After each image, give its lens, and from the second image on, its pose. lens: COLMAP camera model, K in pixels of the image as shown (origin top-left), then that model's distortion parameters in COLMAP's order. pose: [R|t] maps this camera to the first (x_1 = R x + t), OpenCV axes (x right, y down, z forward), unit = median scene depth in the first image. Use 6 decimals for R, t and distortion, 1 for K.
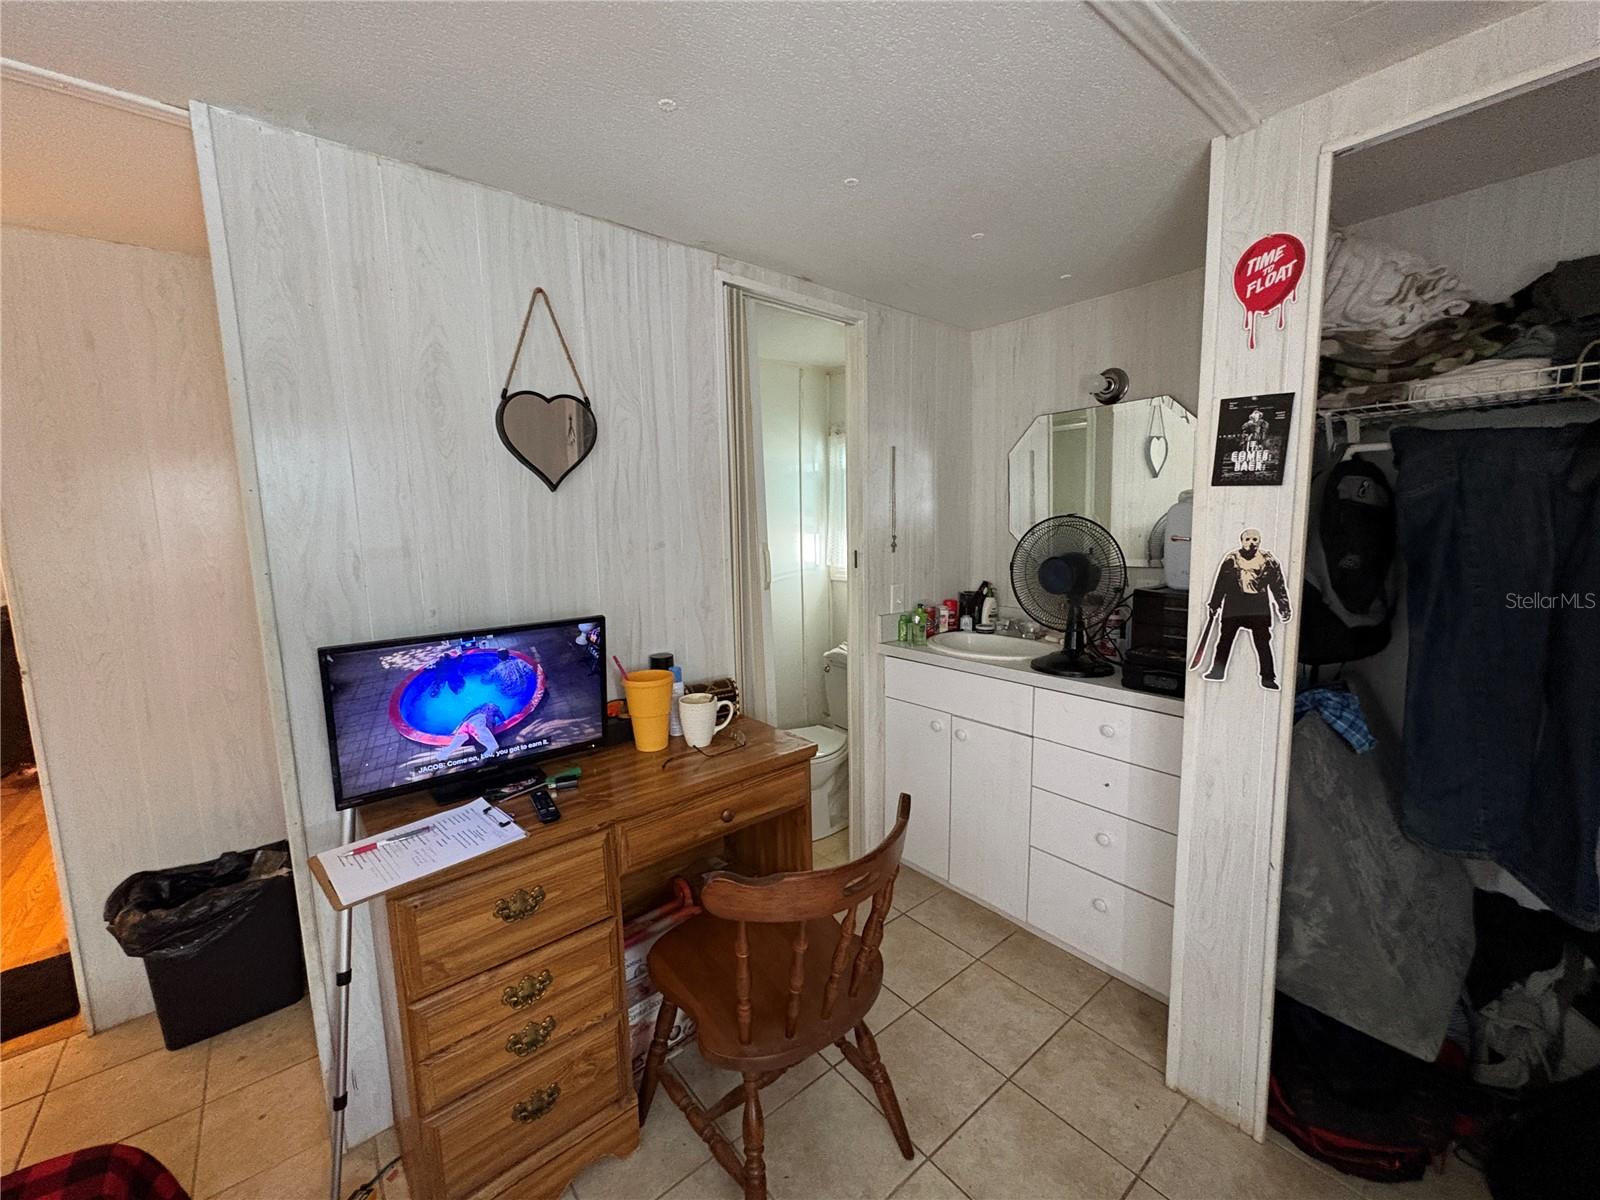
lens RADIAL K [[645.9, 0, 798.0], [0, 645.9, 602.3], [0, 0, 1]] dist [-0.002593, -0.000196]
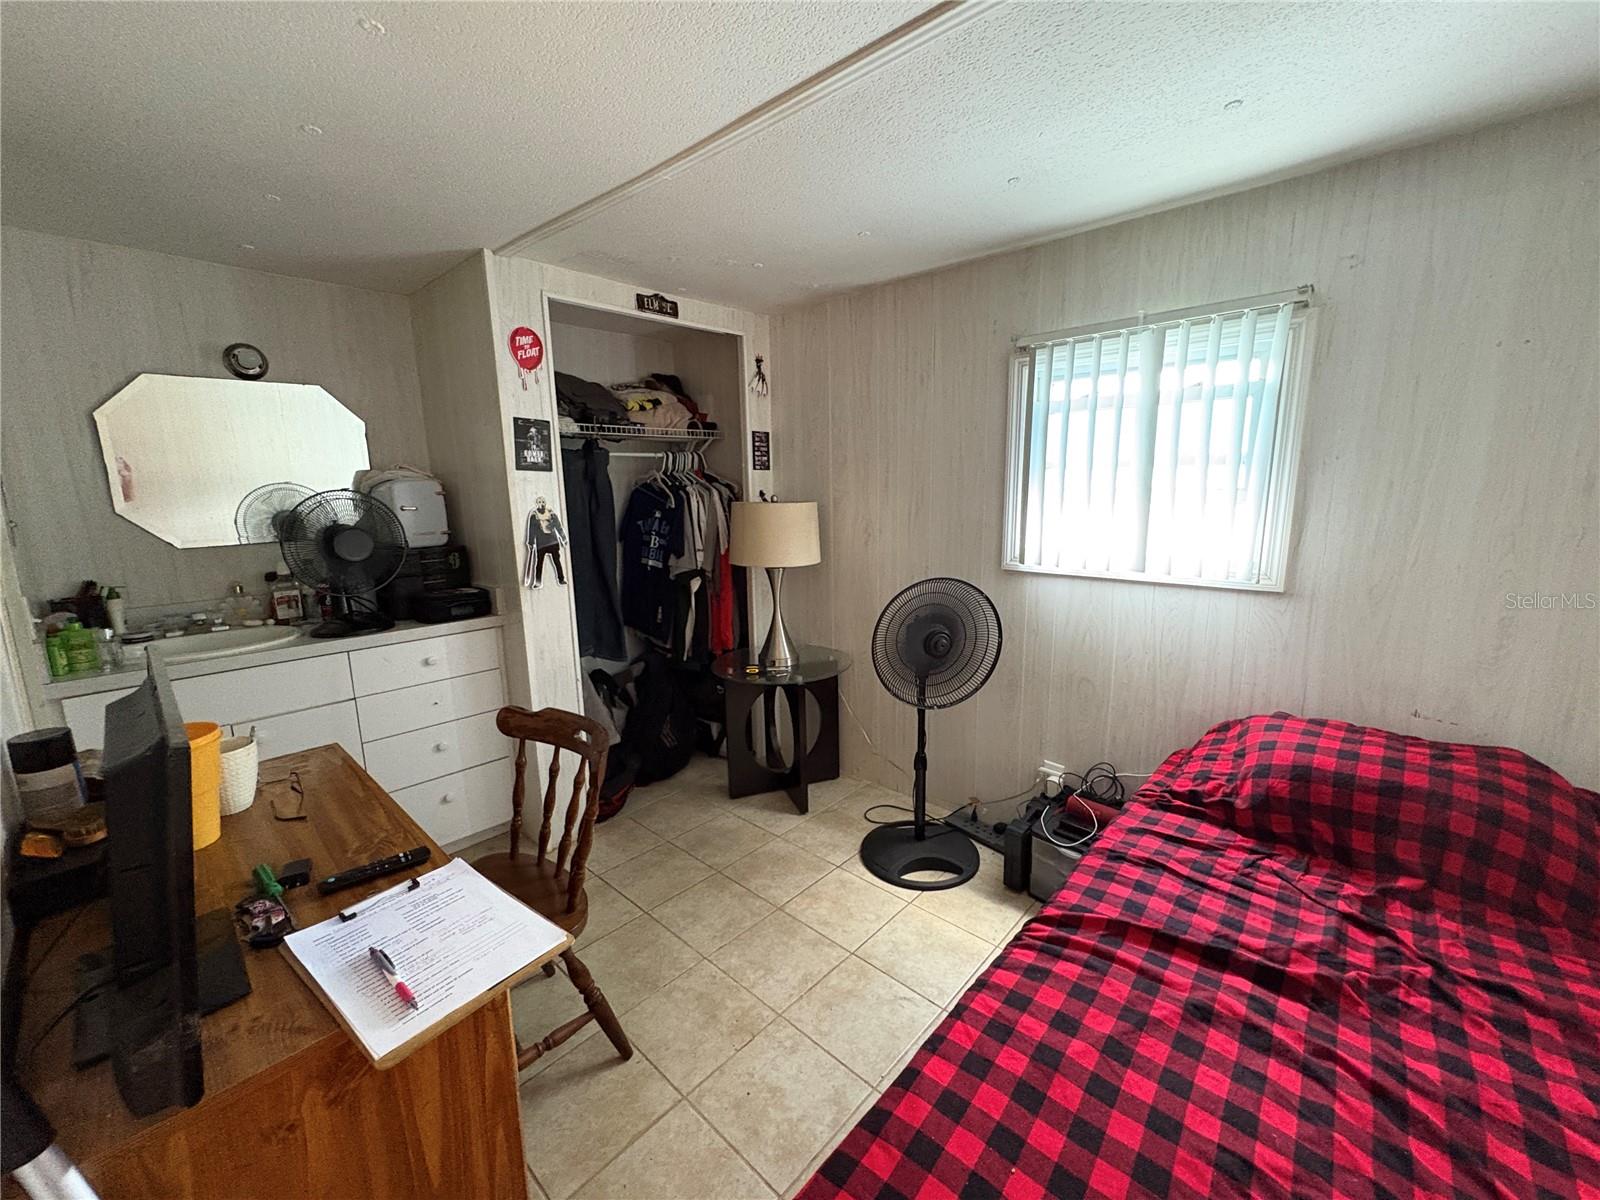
lens RADIAL K [[645.9, 0, 804.2], [0, 645.9, 599.6], [0, 0, 1]] dist [-0.002593, -0.000196]
pose [[-0.141173, -0.153652, 0.977988, -1.149558], [0.146501, 0.973763, 0.174136, -0.042099], [-0.979085, 0.167860, -0.114958, 0.560071]]
